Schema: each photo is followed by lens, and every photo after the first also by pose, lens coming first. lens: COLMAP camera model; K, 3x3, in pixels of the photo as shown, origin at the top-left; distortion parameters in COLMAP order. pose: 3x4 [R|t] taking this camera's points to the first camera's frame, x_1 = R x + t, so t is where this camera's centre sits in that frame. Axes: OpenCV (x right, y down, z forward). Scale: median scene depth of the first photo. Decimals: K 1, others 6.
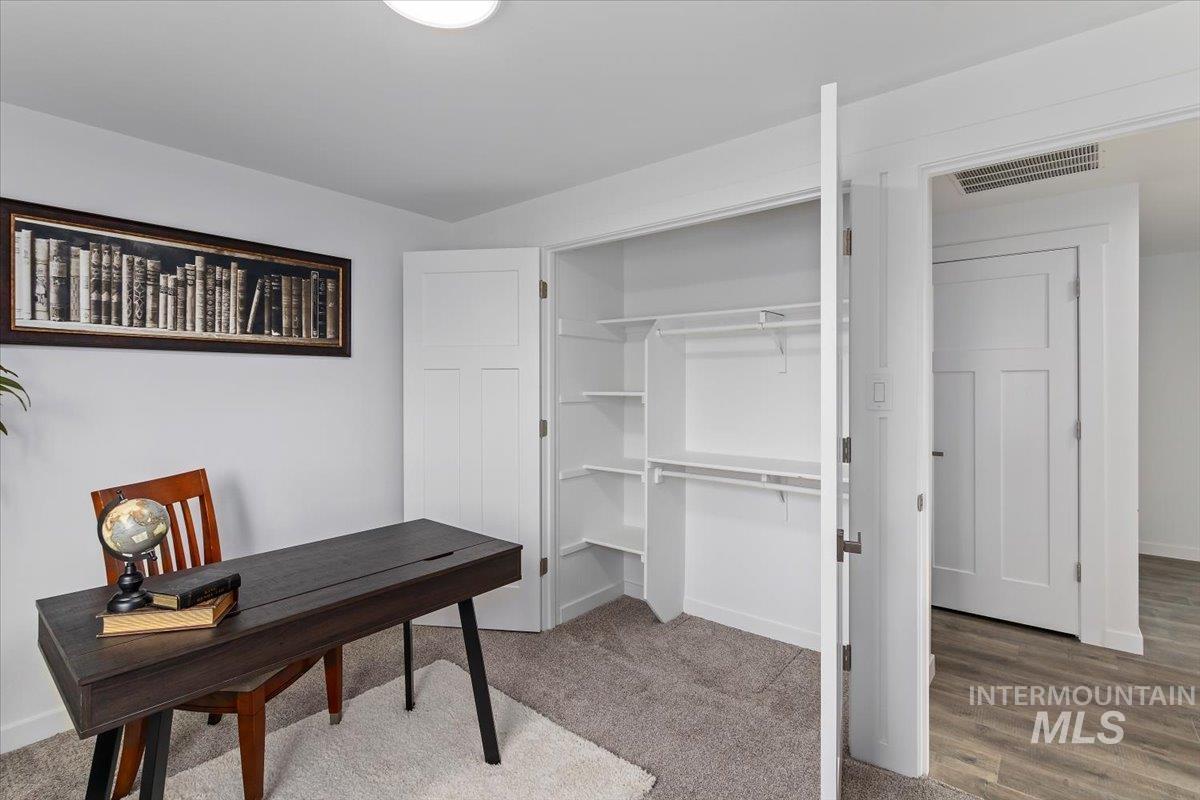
lens RADIAL K [[551.2, 0, 599.5], [0, 551.2, 393.3], [0, 0, 1]] dist [-0.001887, -0.000455]
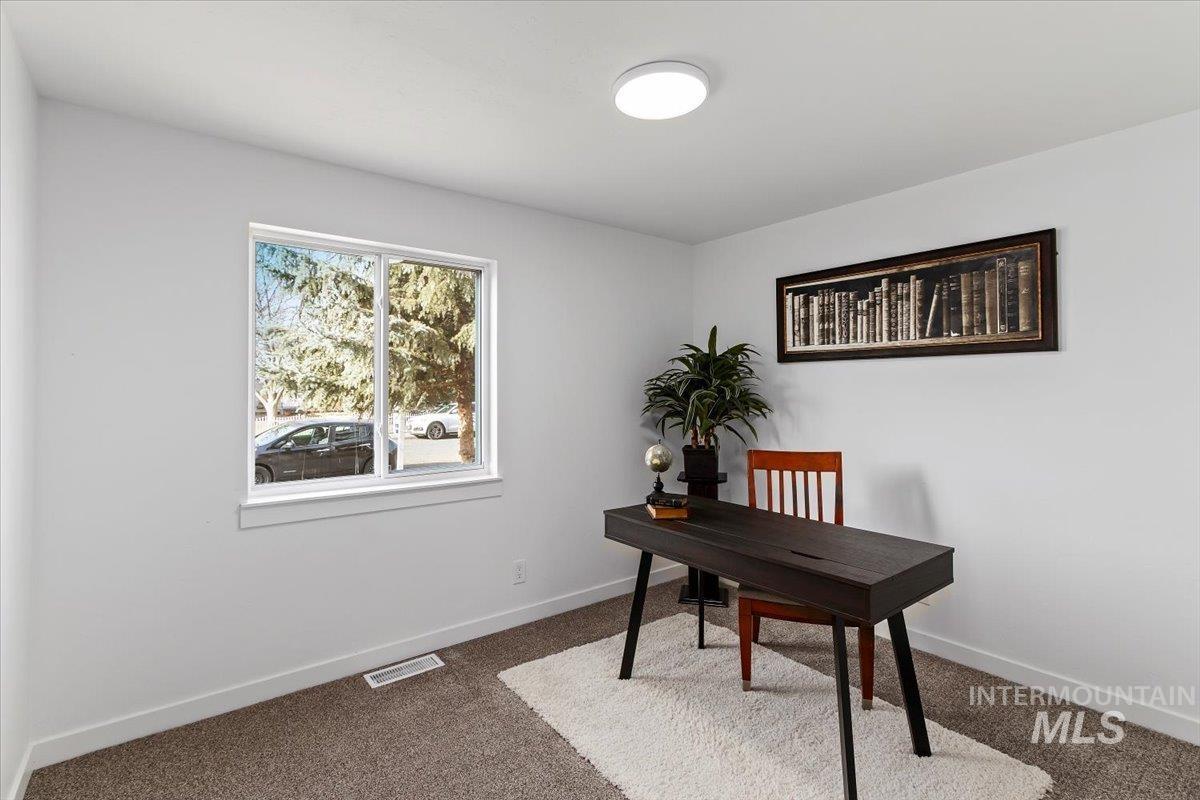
lens RADIAL K [[551.2, 0, 598.6], [0, 551.2, 390.1], [0, 0, 1]] dist [-0.001887, -0.000455]
pose [[-0.203845, -0.003545, -0.978997, 0.573394], [-0.018305, 0.999832, 0.000191, 0.003973], [0.978832, 0.017960, -0.203876, 0.643929]]
